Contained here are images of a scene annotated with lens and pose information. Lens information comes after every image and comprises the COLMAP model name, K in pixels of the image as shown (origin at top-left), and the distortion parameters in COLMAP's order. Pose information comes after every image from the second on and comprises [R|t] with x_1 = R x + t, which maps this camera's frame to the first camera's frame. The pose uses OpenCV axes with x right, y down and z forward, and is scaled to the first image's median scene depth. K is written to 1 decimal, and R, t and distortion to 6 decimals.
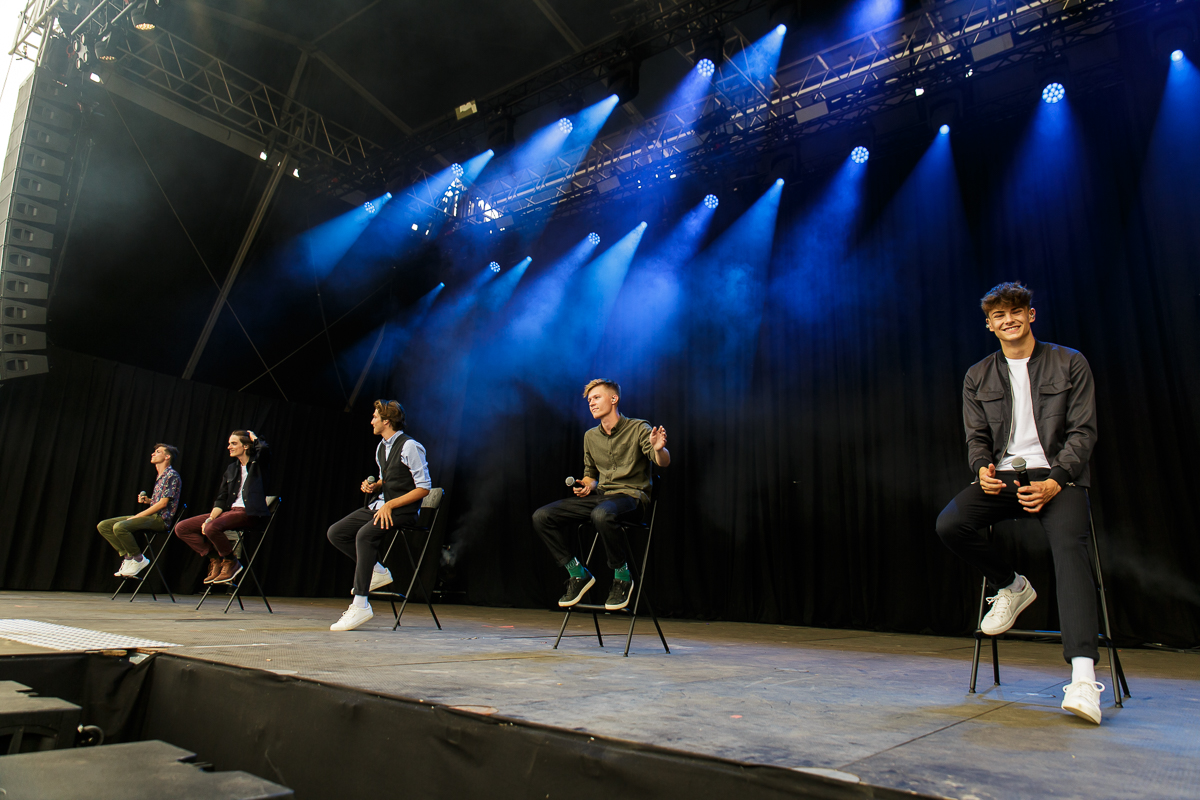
lens RADIAL K [[833.9, 0, 694.3], [0, 833.9, 370.0], [0, 0, 1]] dist [0.041401, 0.006055]
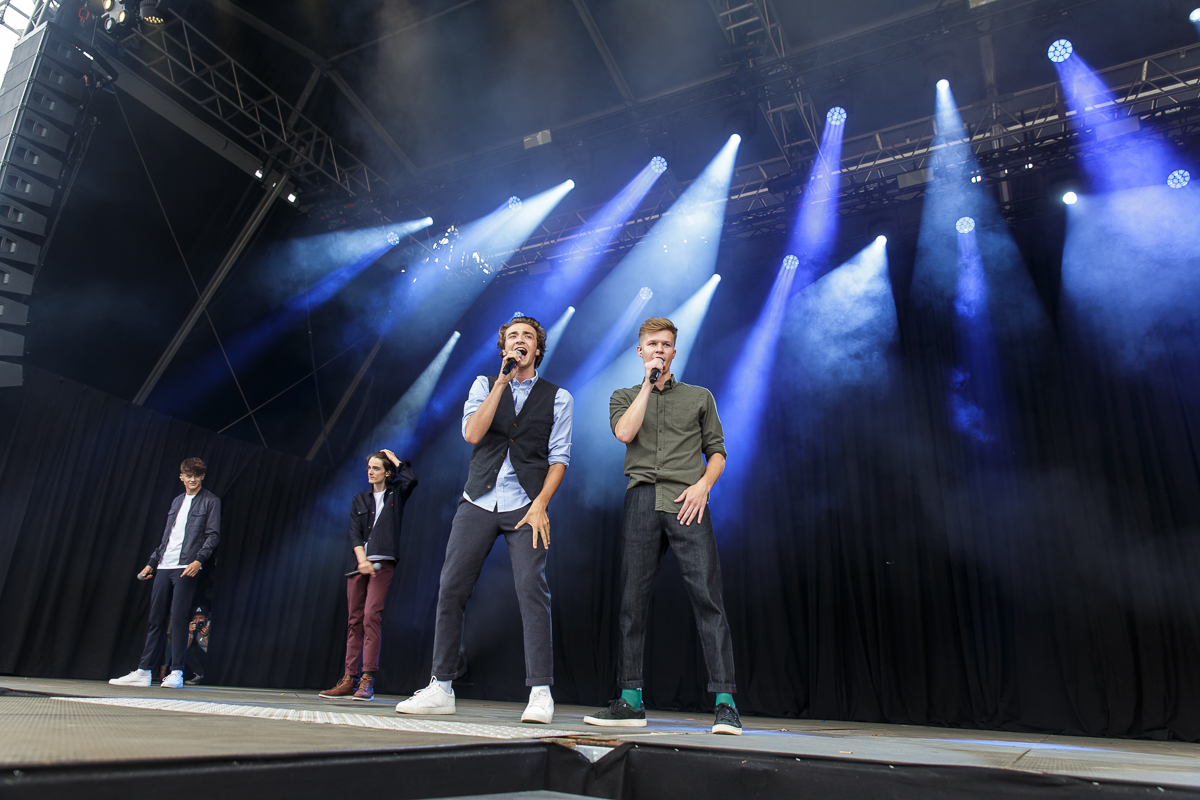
lens RADIAL K [[785.4, 0, 607.3], [0, 785.4, 400.0], [0, 0, 1]] dist [0.022938, -0.005347]
pose [[0.983319, 0.069113, 0.168245, -0.274178], [-0.050421, 0.992322, -0.112941, 0.056409], [-0.174759, 0.102574, 0.979254, 0.152553]]
